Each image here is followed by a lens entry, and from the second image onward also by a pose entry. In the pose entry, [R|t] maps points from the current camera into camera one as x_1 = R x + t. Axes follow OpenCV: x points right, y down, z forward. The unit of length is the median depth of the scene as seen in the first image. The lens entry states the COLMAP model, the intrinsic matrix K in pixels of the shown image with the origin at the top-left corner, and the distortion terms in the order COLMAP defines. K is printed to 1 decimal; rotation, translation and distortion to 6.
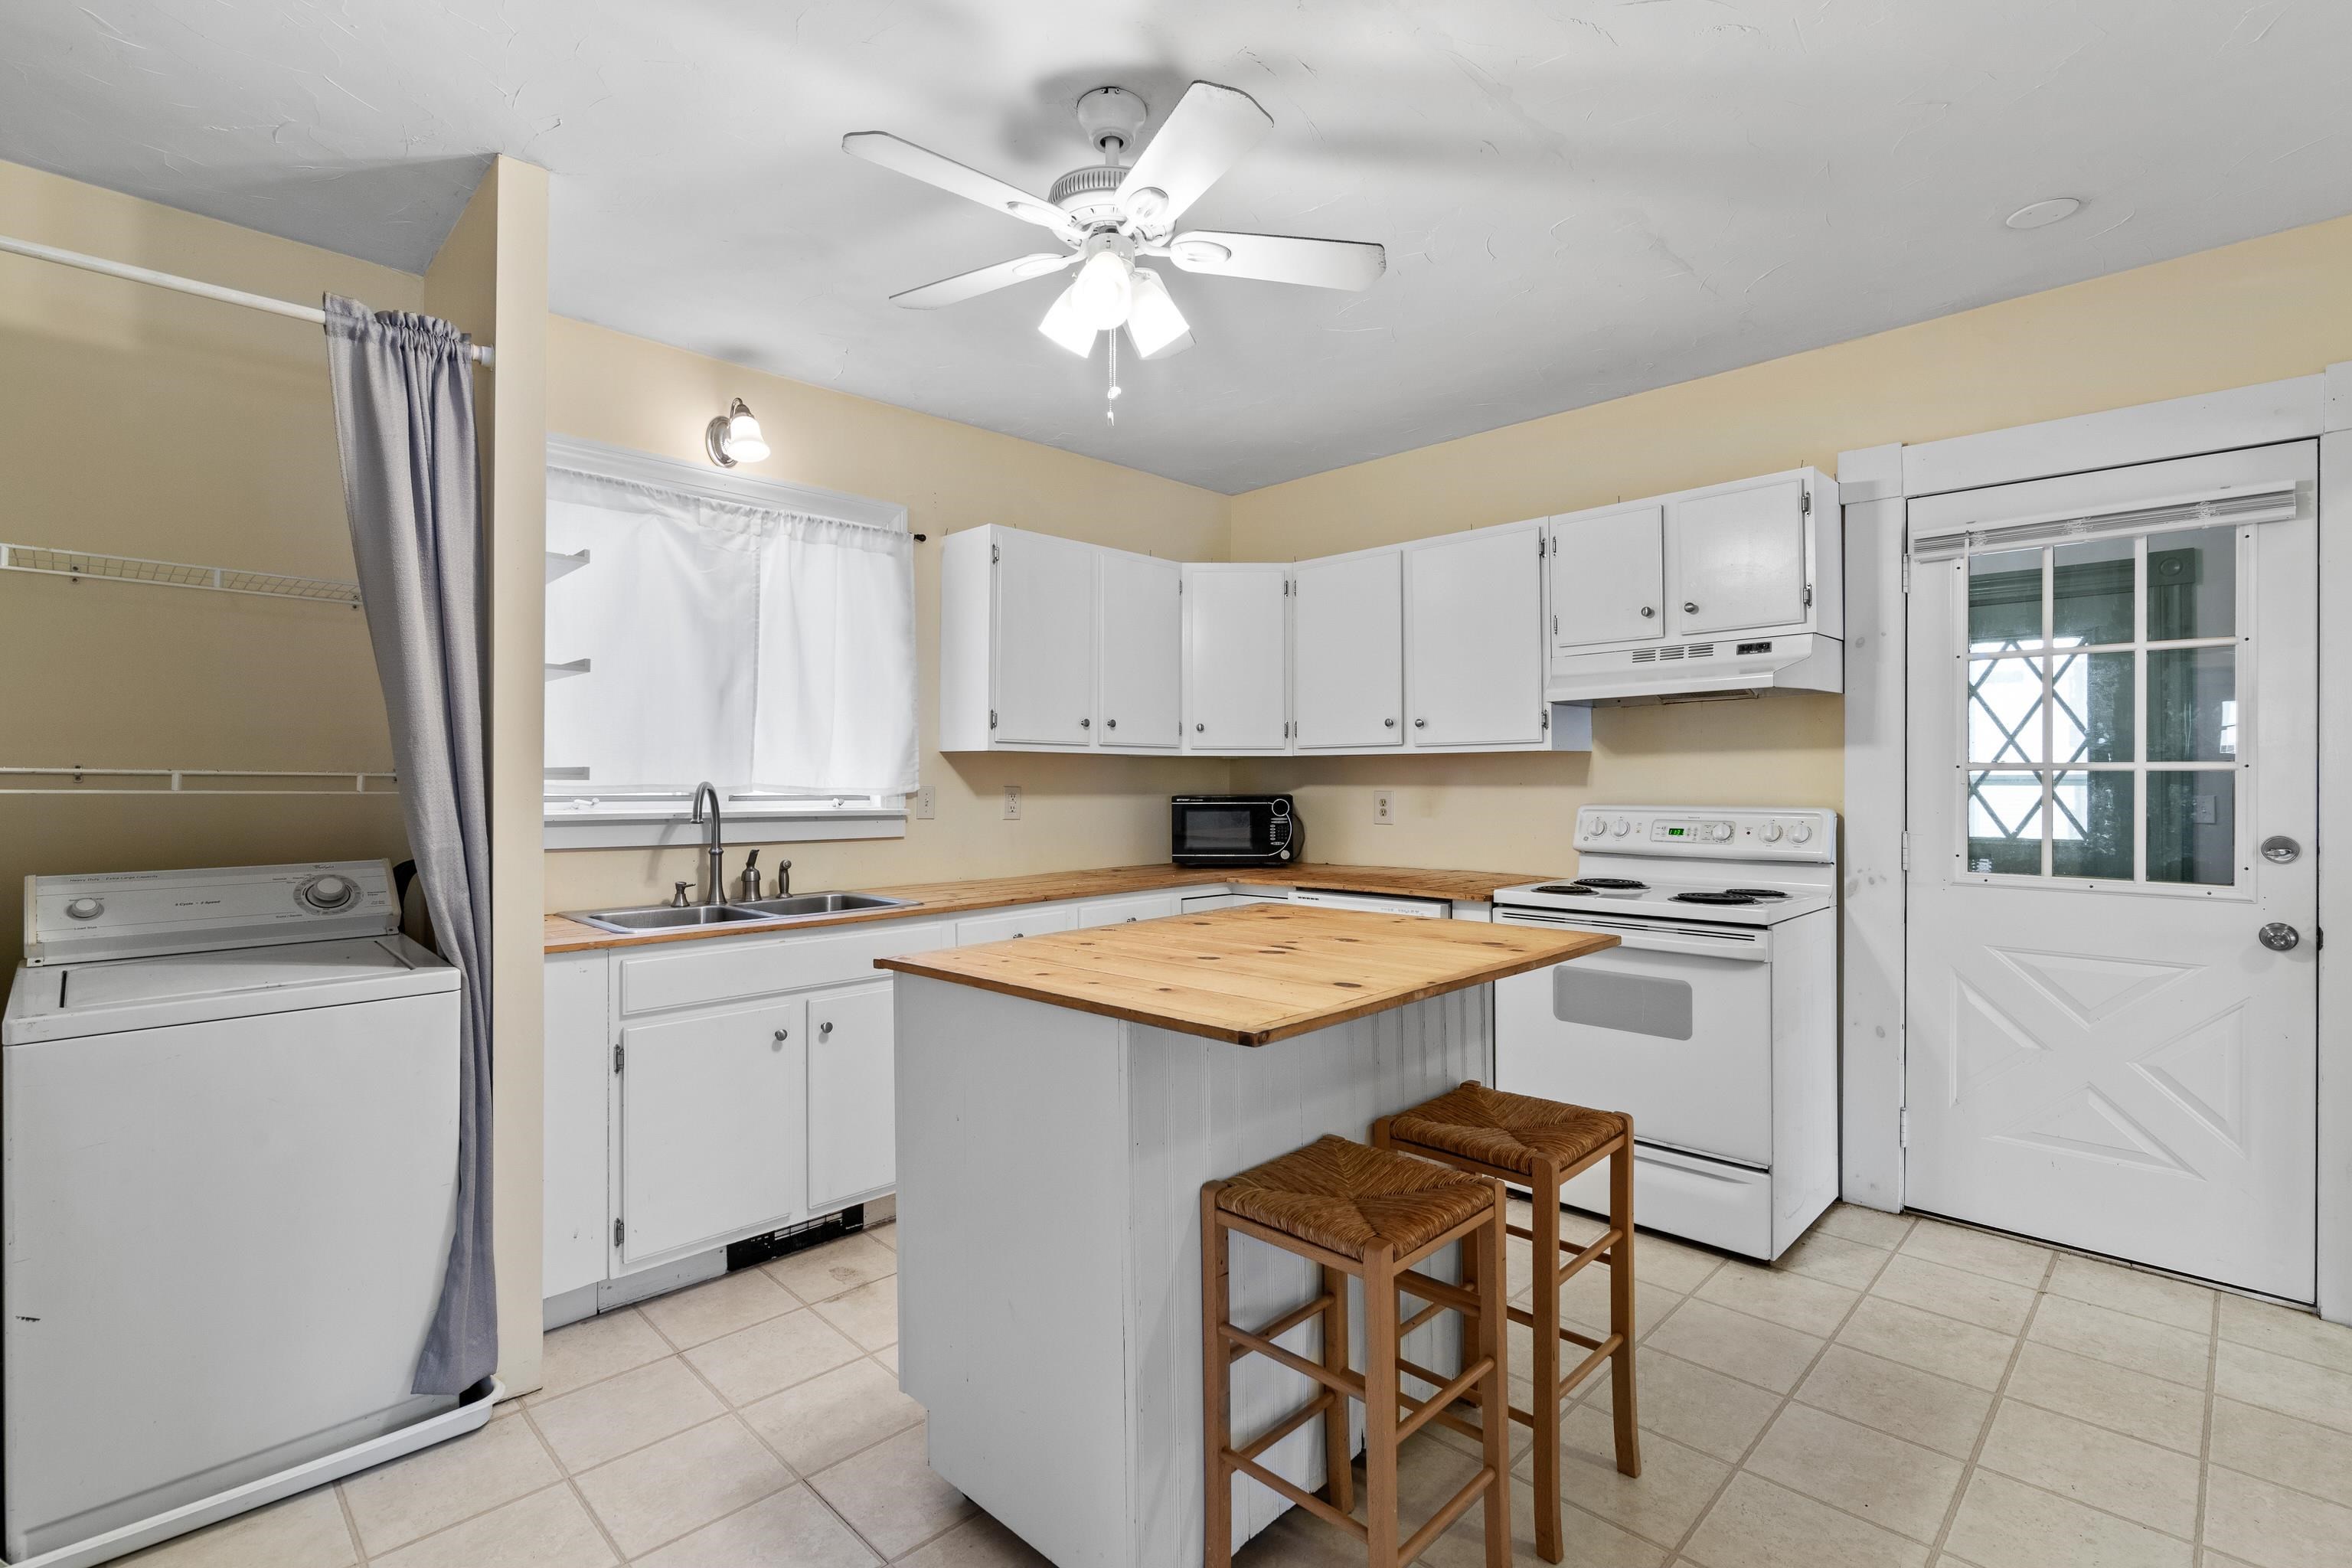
lens RADIAL K [[1081.5, 0, 1180.6], [0, 1081.5, 778.9], [0, 0, 1]] dist [-0.000582, -0.000734]
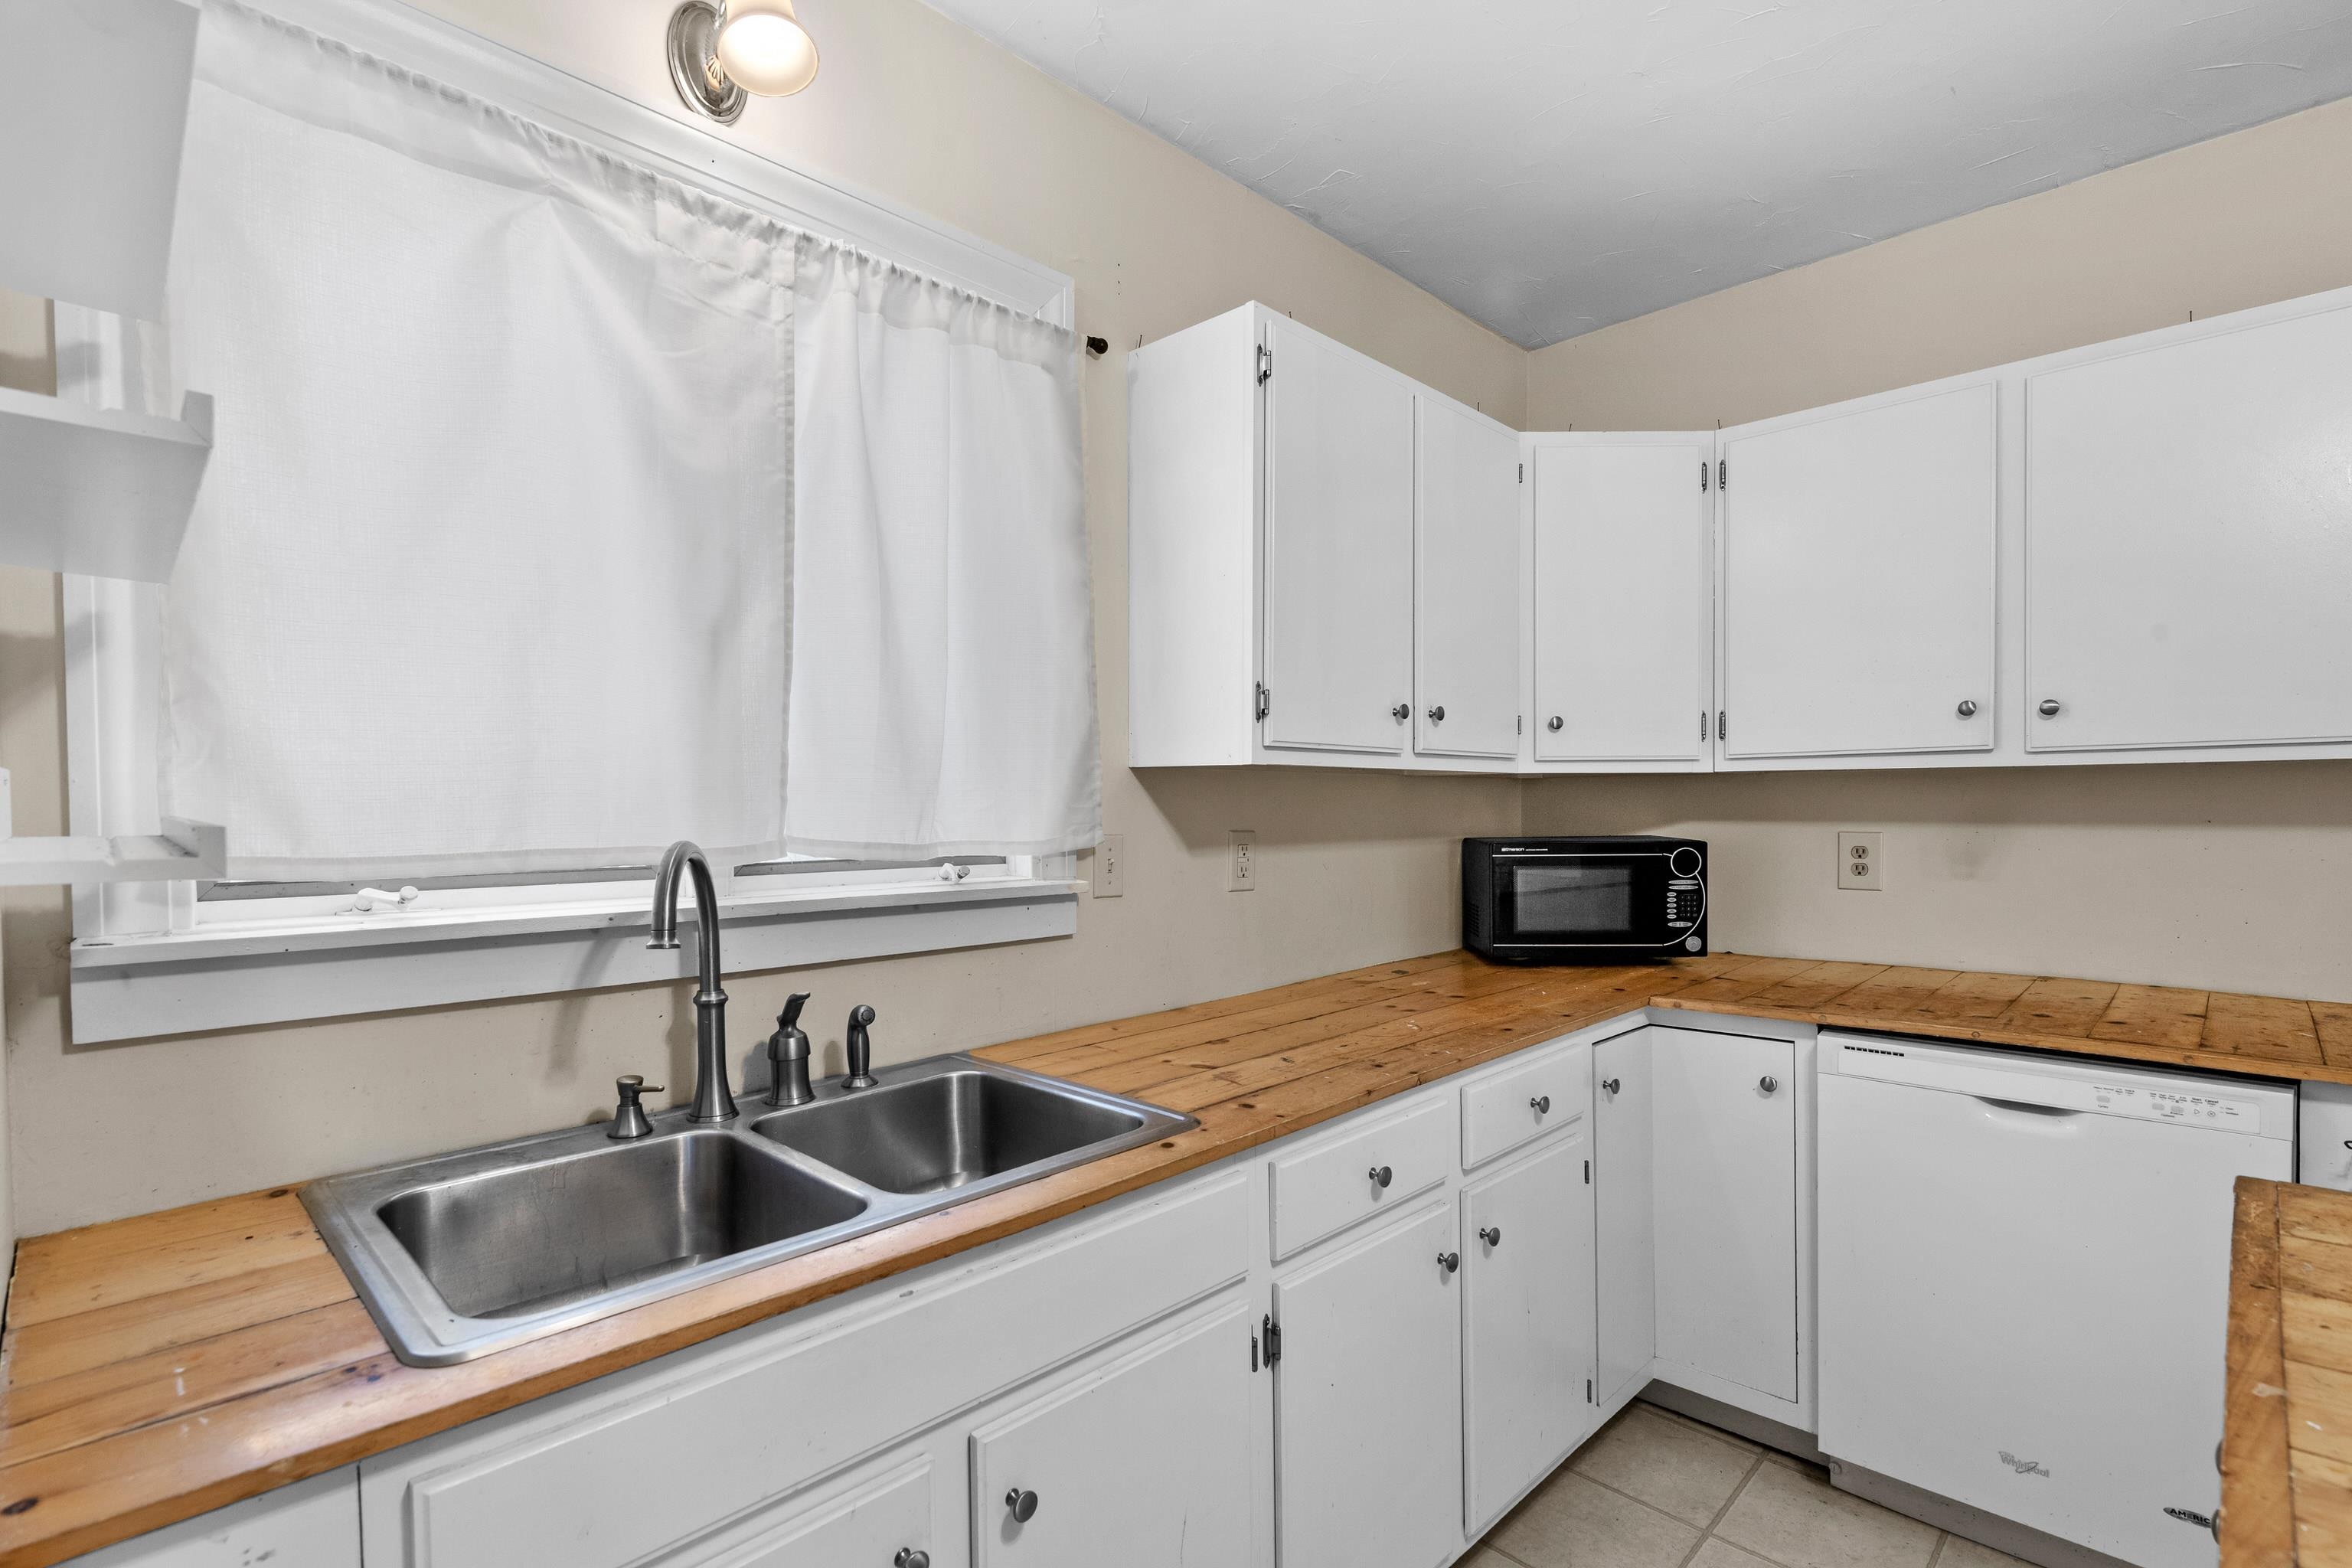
lens RADIAL K [[1108.6, 0, 1177.9], [0, 1108.6, 838.1], [0, 0, 1]] dist [-0.002259, -0.000609]
pose [[0.999975, -0.006176, 0.003350, -0.227941], [0.006050, 0.999315, 0.036512, -0.012046], [-0.003574, -0.036491, 0.999328, 0.522074]]
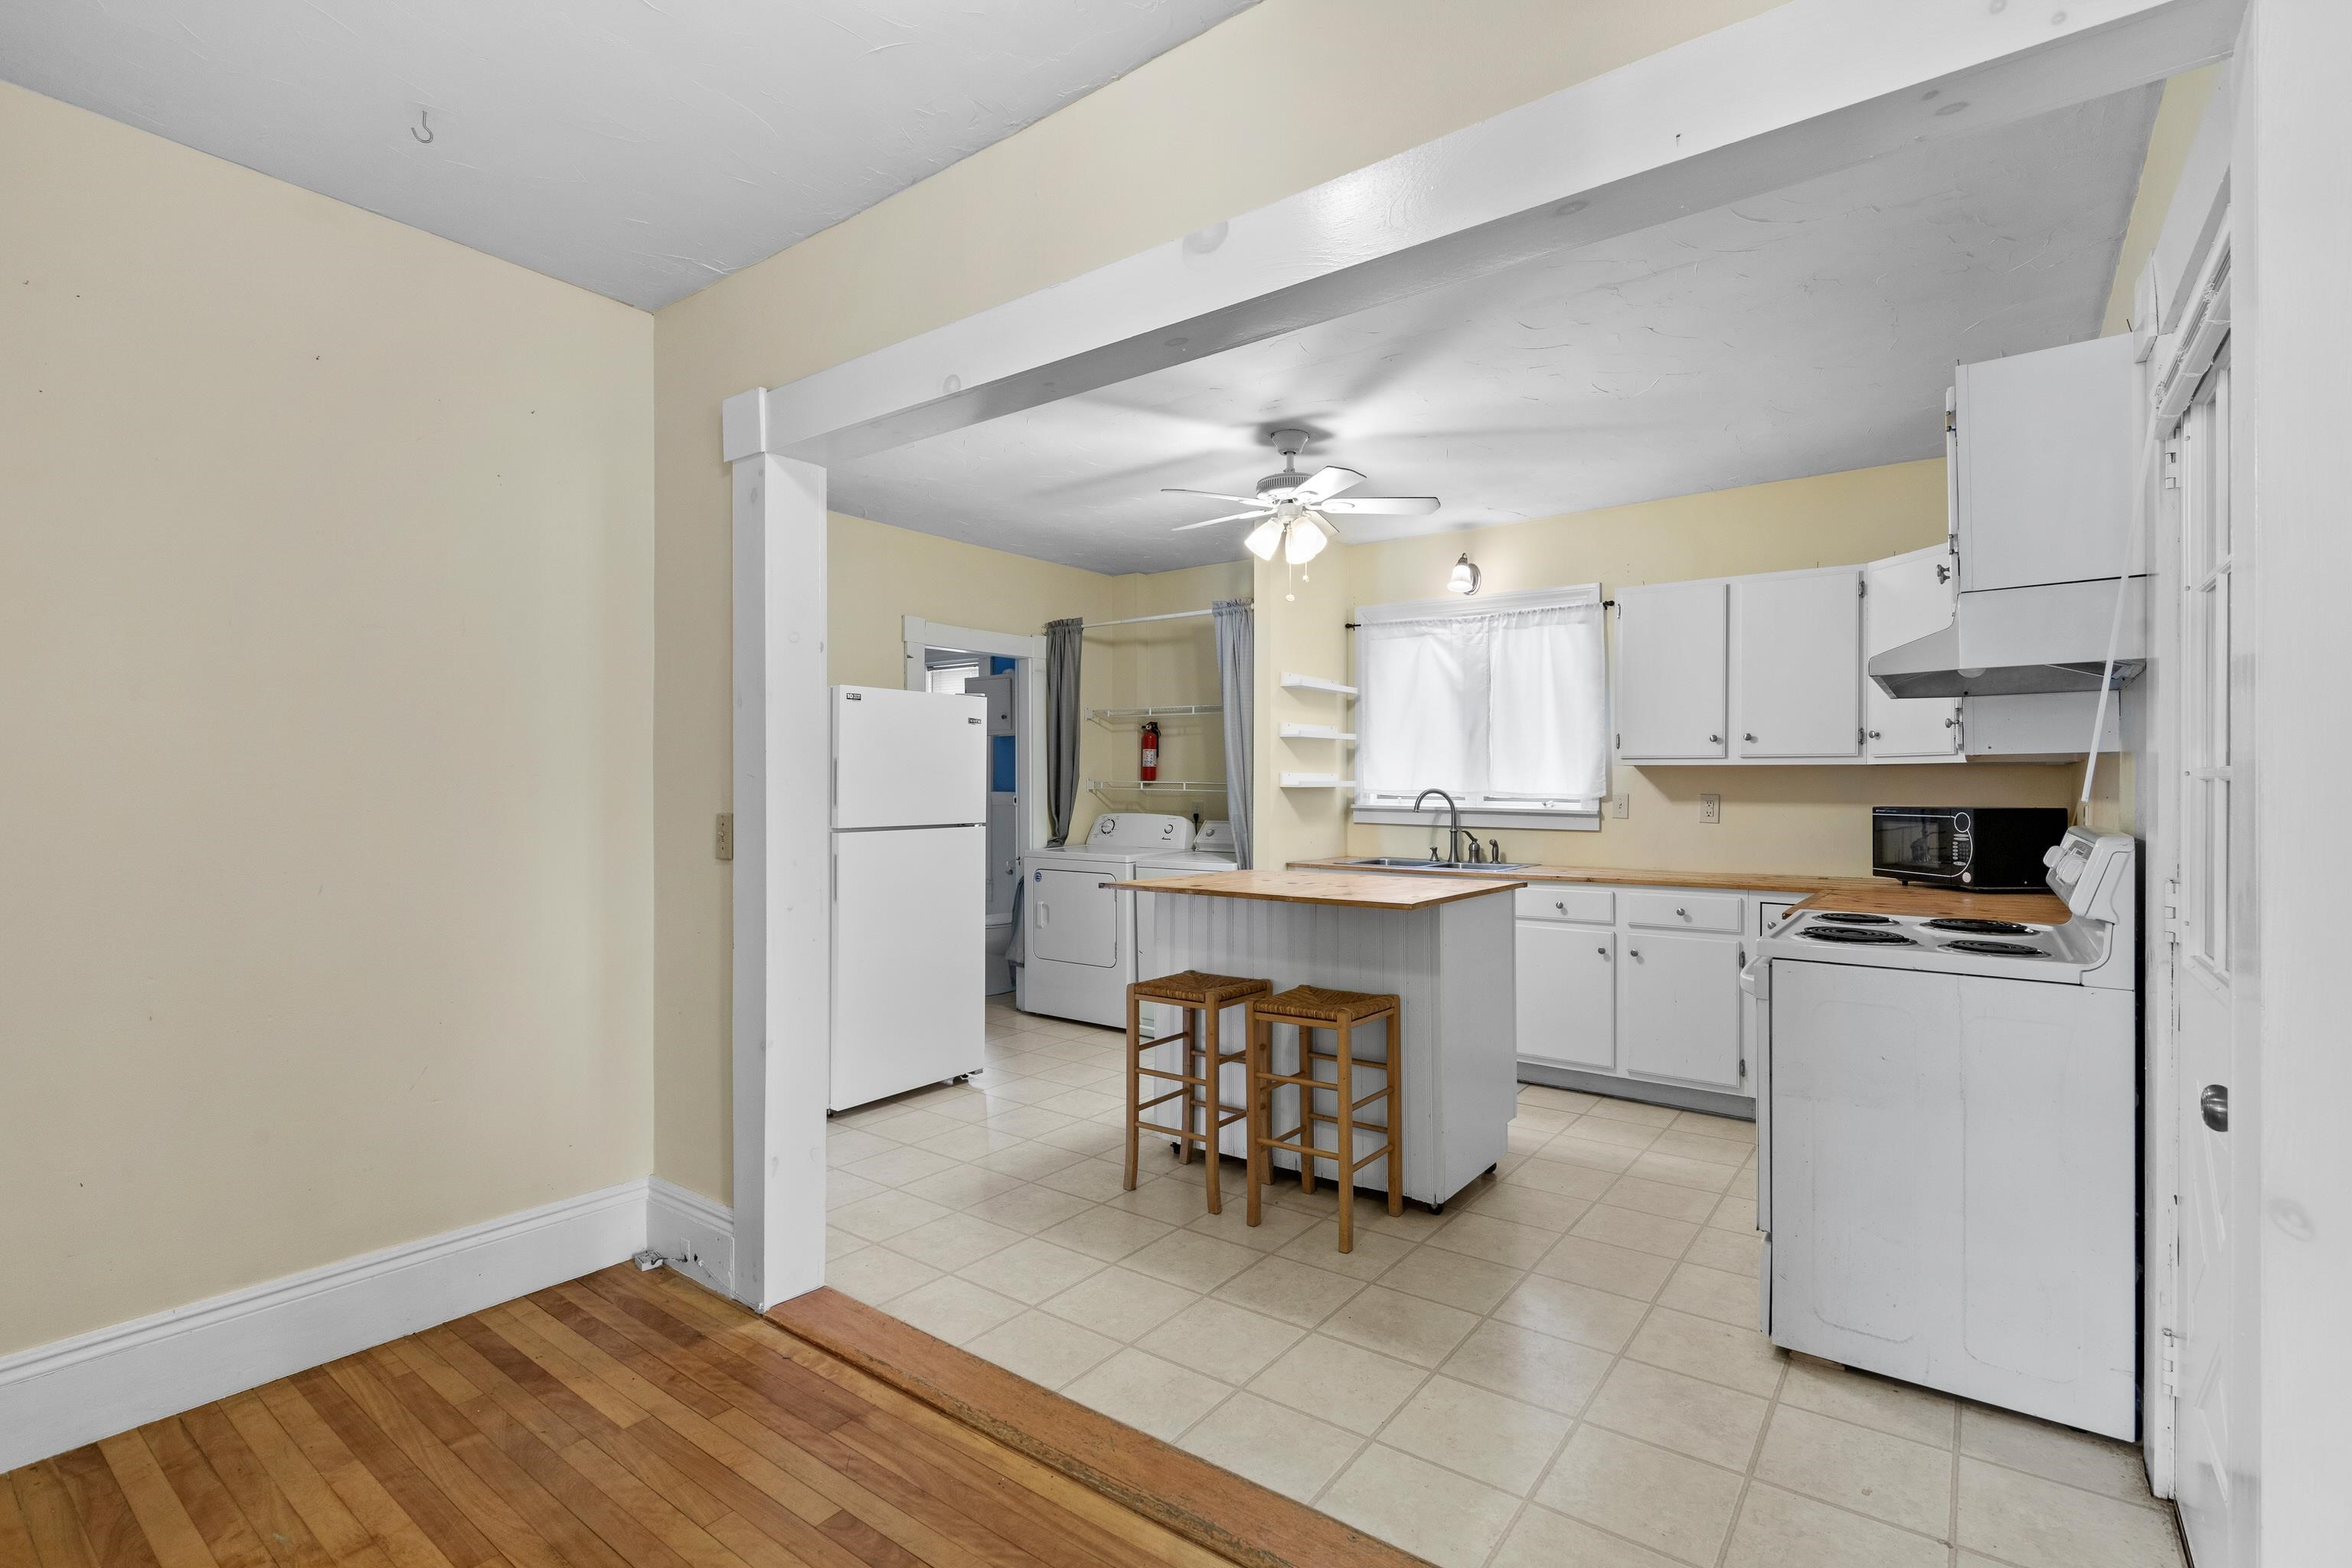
lens RADIAL K [[1085.5, 0, 1176.0], [0, 1085.5, 784.0], [0, 0, 1]] dist [0.000496, -0.000107]
pose [[0.139465, 0.000545, -0.990227, 1.094248], [-0.002220, 0.999998, 0.000237, -0.003583], [0.990225, 0.002165, 0.139466, 0.325320]]
